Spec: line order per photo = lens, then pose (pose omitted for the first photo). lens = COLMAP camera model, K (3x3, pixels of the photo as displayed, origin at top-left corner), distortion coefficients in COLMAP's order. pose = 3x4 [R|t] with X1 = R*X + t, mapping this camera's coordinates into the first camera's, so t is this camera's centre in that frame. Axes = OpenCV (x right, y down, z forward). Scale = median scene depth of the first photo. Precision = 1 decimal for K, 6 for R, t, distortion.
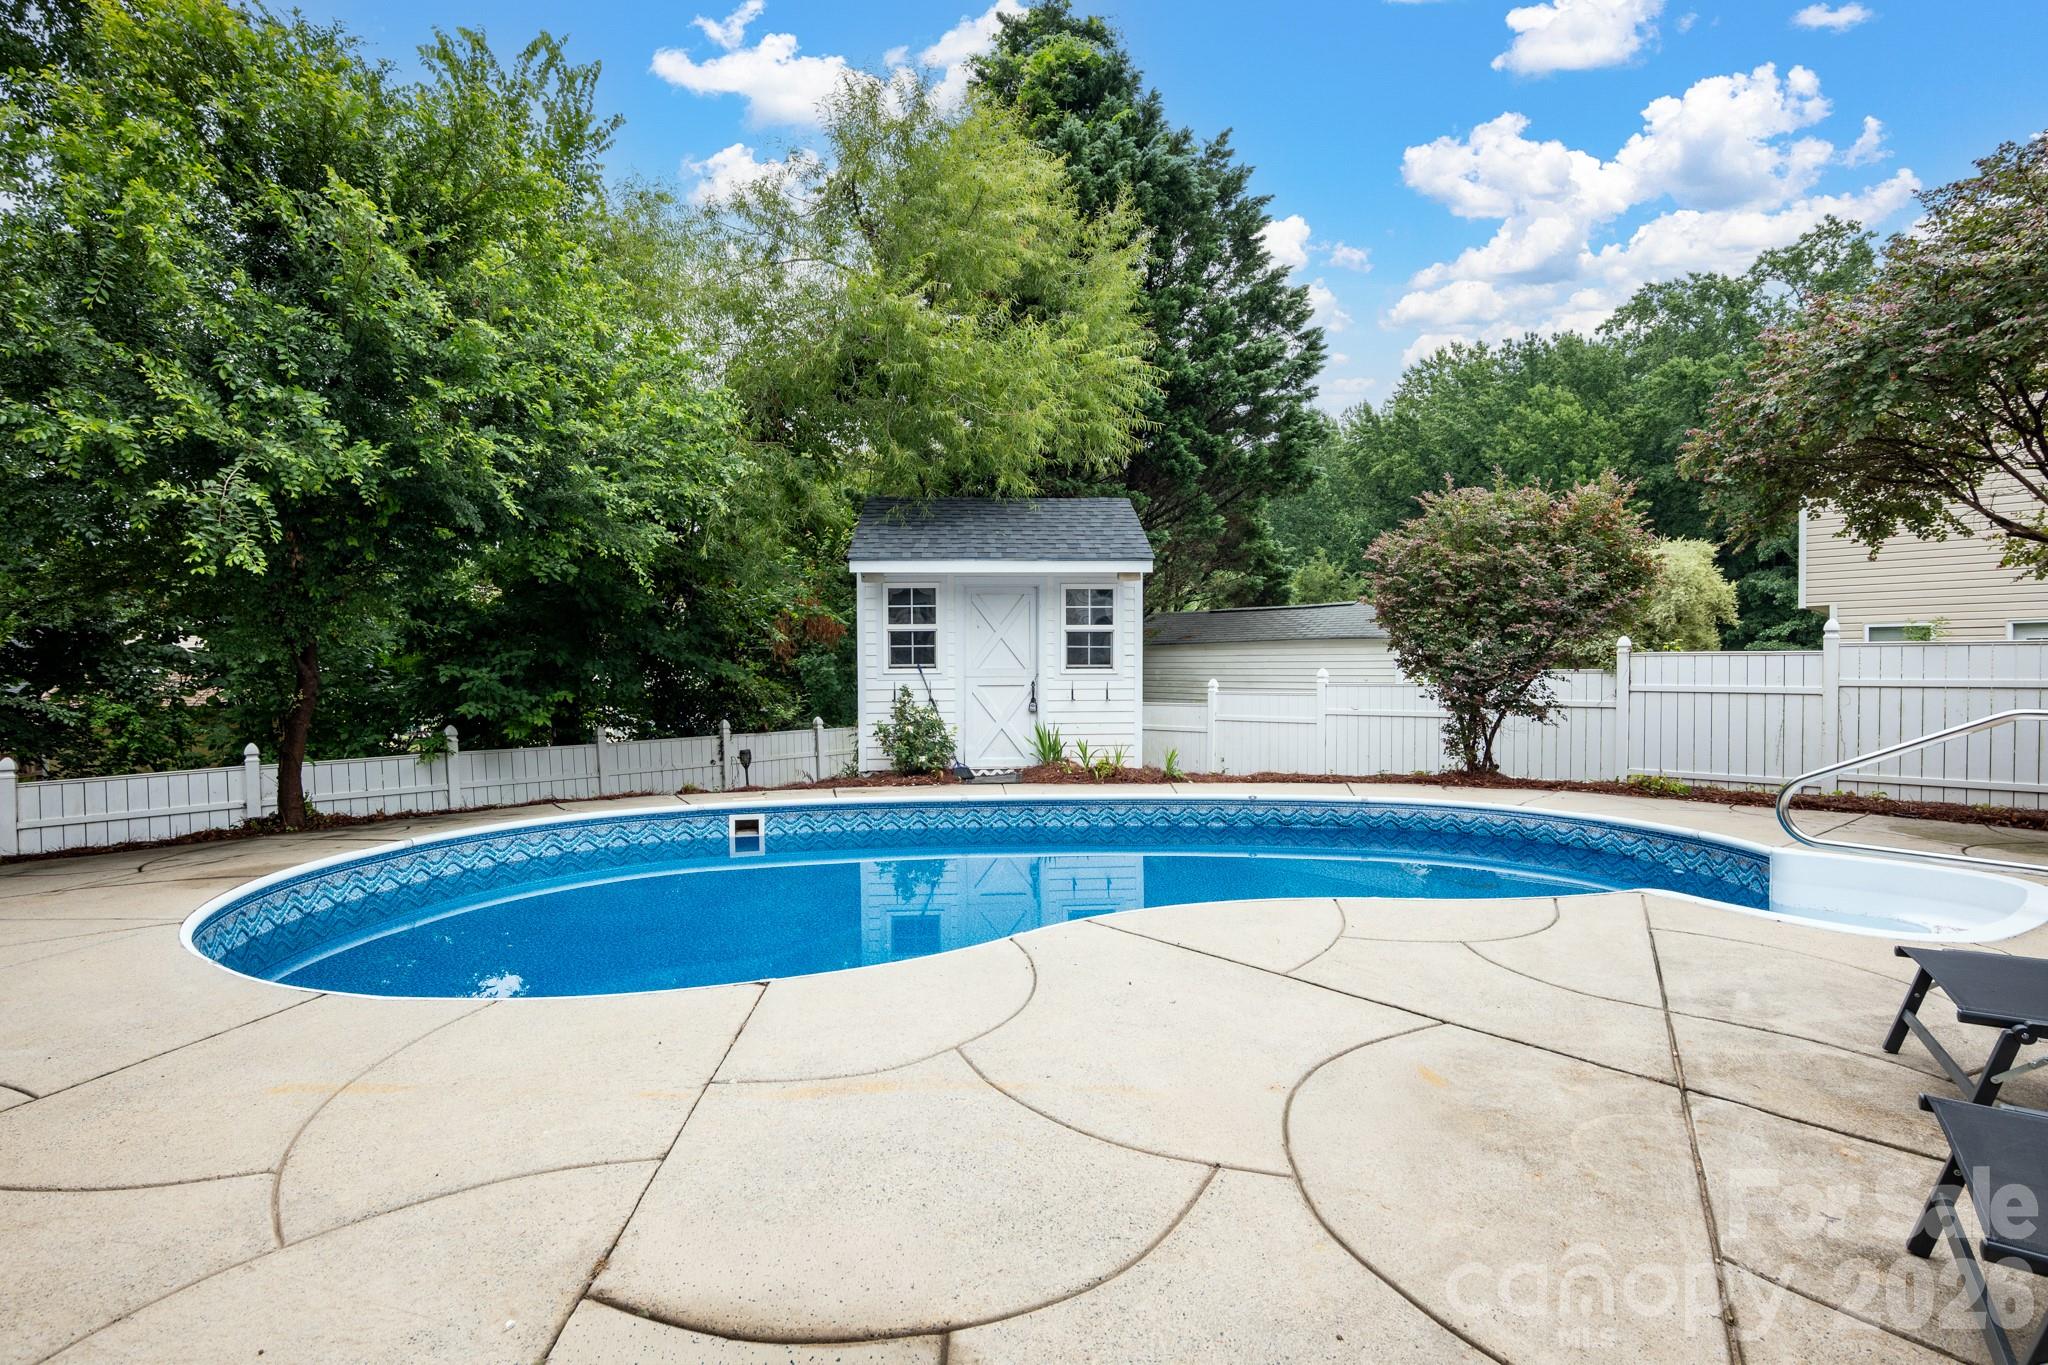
lens RADIAL K [[914.1, 0, 1032.2], [0, 914.1, 698.3], [0, 0, 1]] dist [-0.011116, 0.000125]
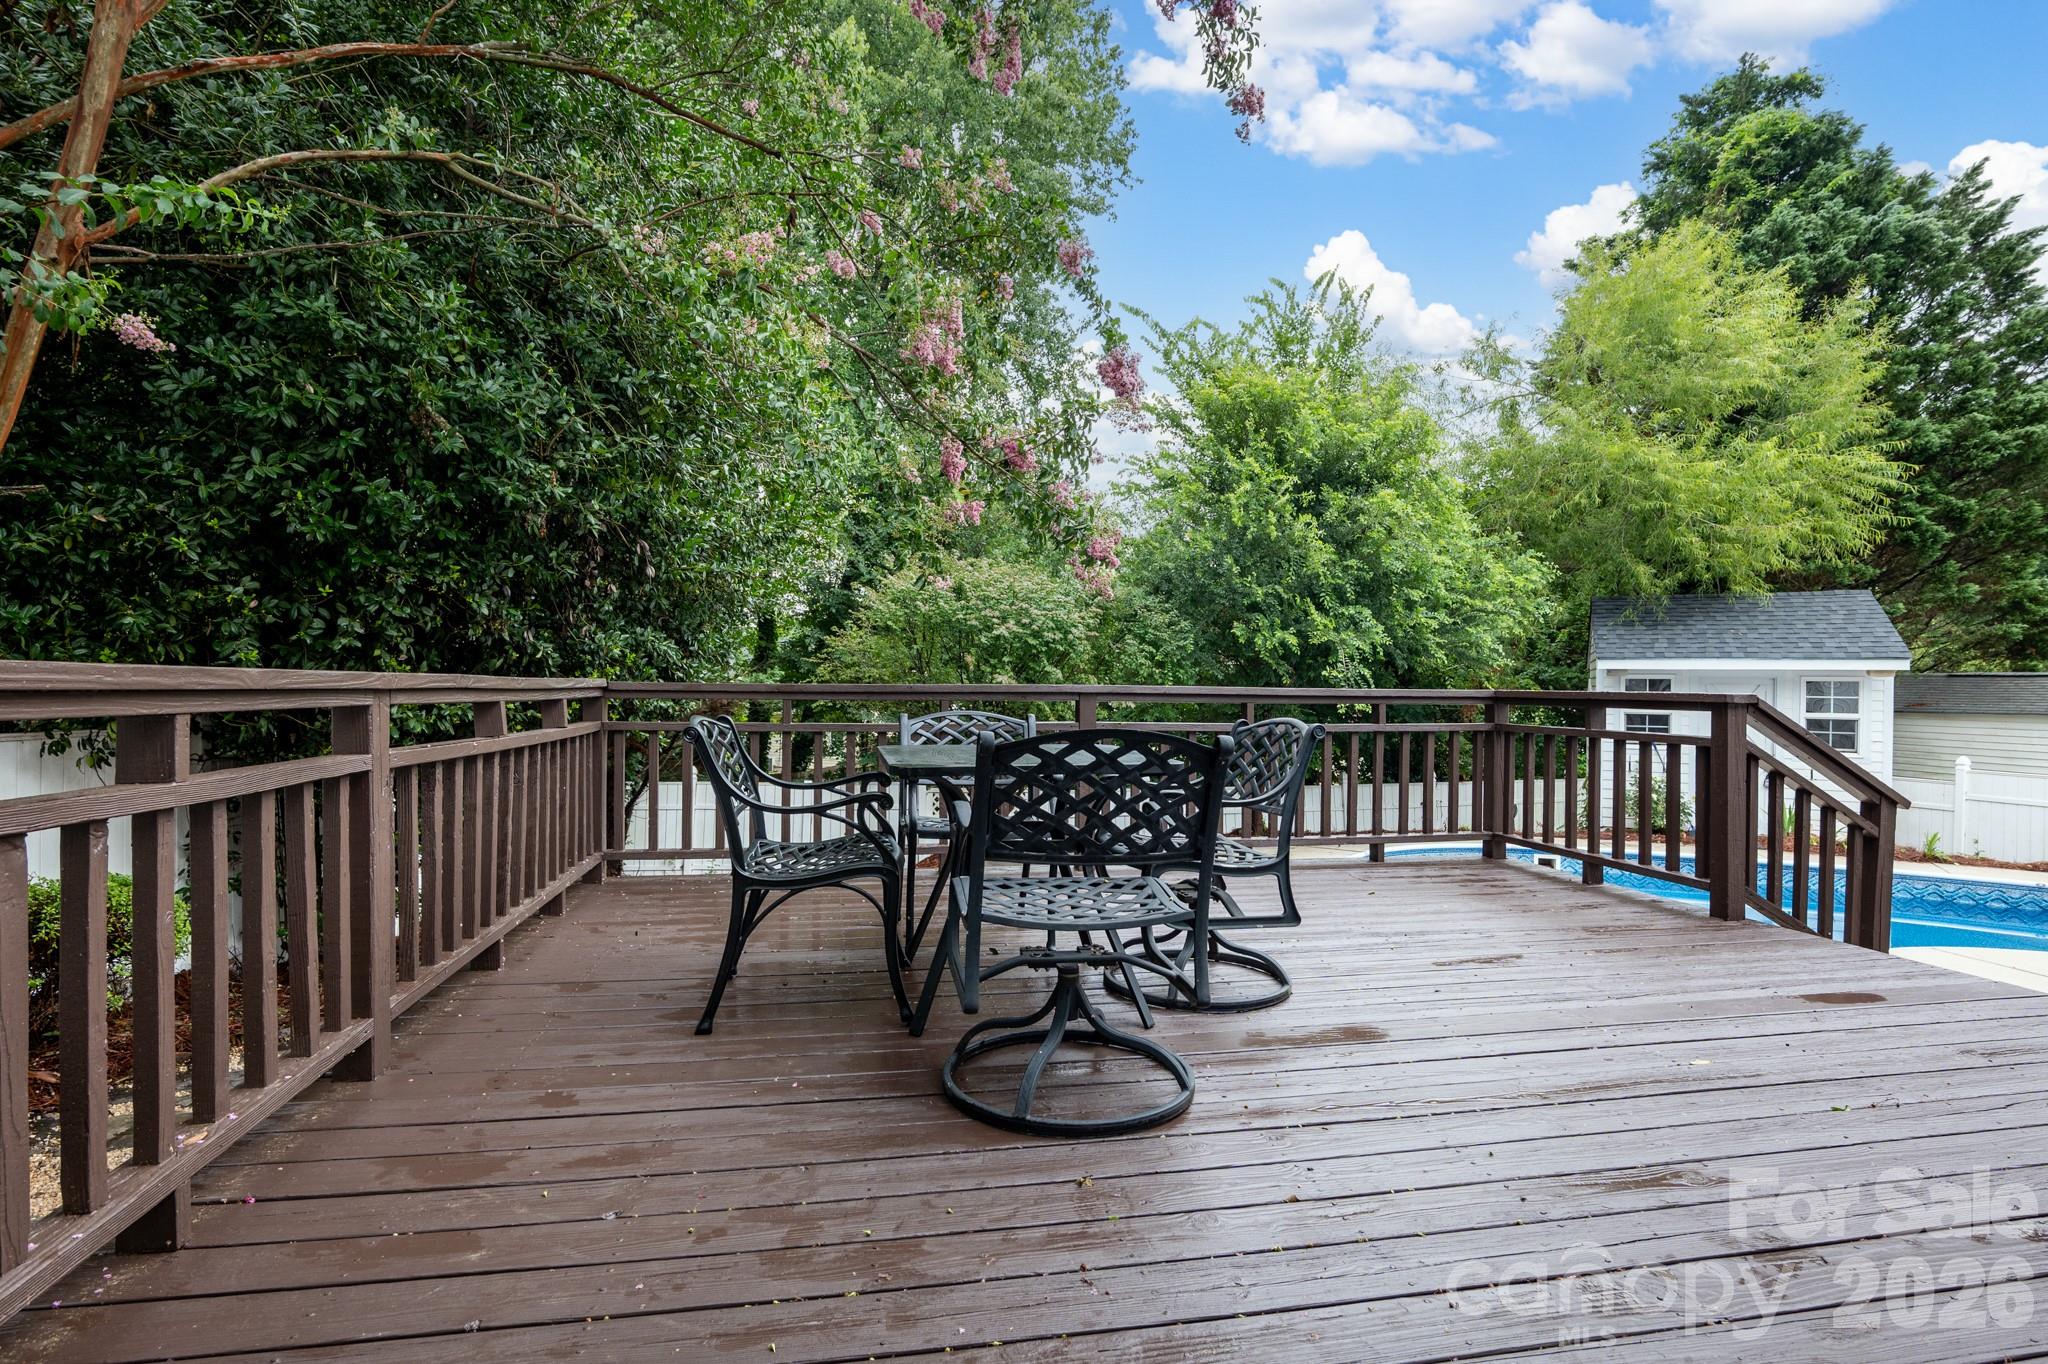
lens RADIAL K [[963.8, 0, 1022.8], [0, 963.8, 684.7], [0, 0, 1]] dist [-0.013760, 0.002405]
pose [[0.854161, 0.019401, -0.519646, -0.121523], [-0.035311, 0.999161, -0.020738, -0.037957], [0.518808, 0.036063, 0.854130, -0.359413]]
